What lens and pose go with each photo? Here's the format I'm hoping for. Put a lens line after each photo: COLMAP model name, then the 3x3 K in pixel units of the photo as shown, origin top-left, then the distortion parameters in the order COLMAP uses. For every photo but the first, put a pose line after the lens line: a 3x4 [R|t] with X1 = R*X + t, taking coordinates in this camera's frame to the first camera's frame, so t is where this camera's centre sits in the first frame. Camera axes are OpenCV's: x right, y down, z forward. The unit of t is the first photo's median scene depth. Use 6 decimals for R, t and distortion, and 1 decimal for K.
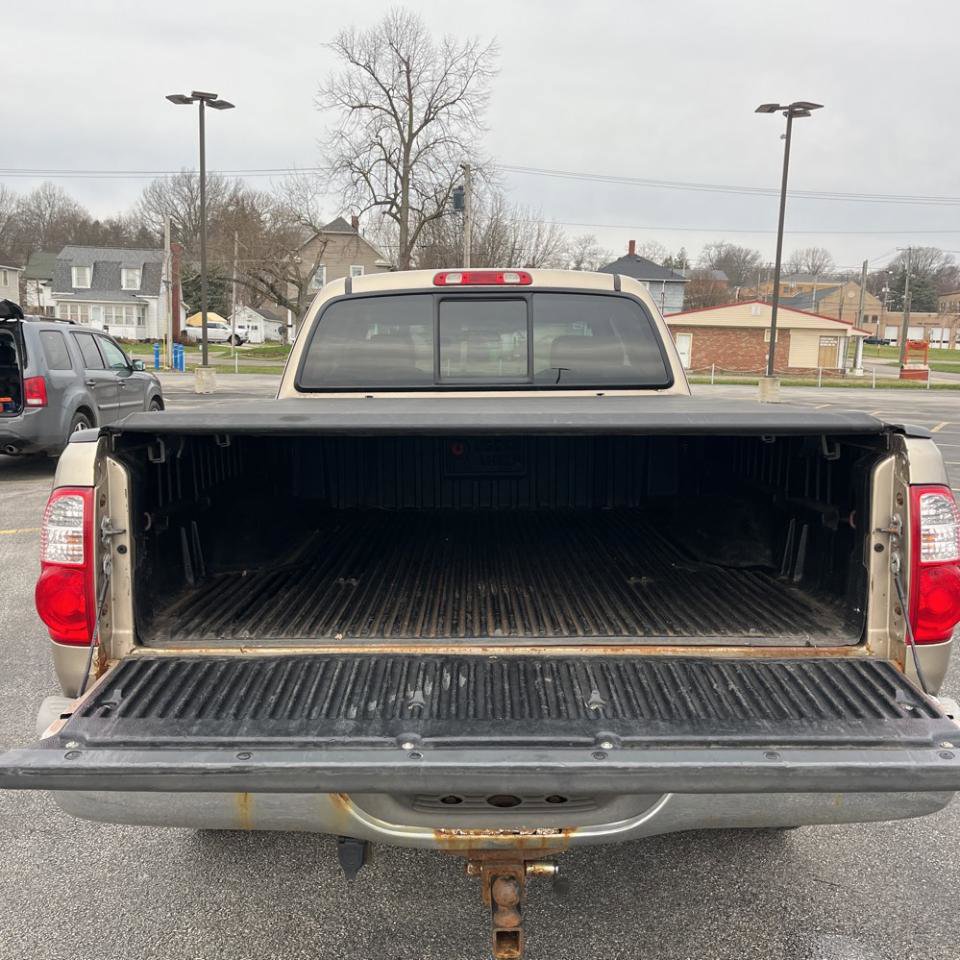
lens RADIAL K [[957.3, 0, 552.3], [0, 957.3, 471.9], [0, 0, 1]] dist [0.028785, 0.003142]
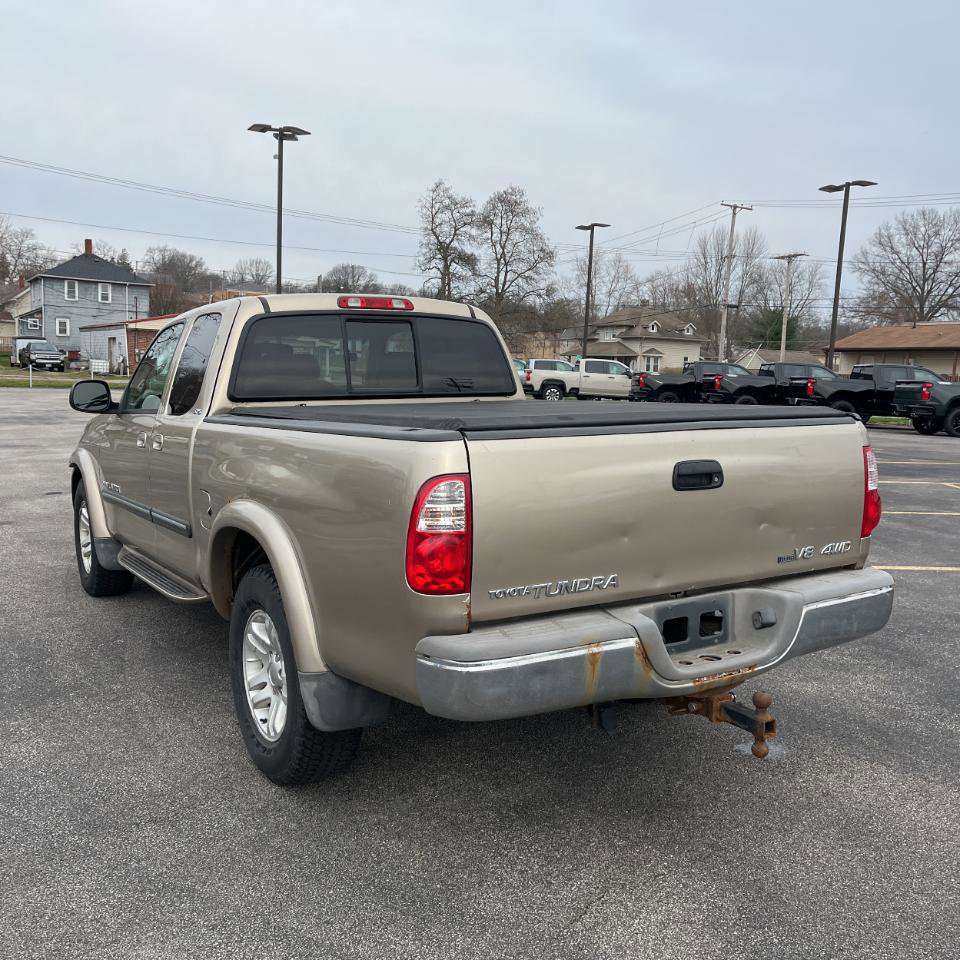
lens RADIAL K [[977.2, 0, 480.0], [0, 977.2, 480.0], [0, 0, 1]] dist [0.004508, 0.017619]
pose [[0.841525, -0.054589, 0.537453, -0.621003], [0.054287, 0.998391, 0.016407, 0.002060], [-0.537484, 0.015370, 0.843134, -0.076866]]
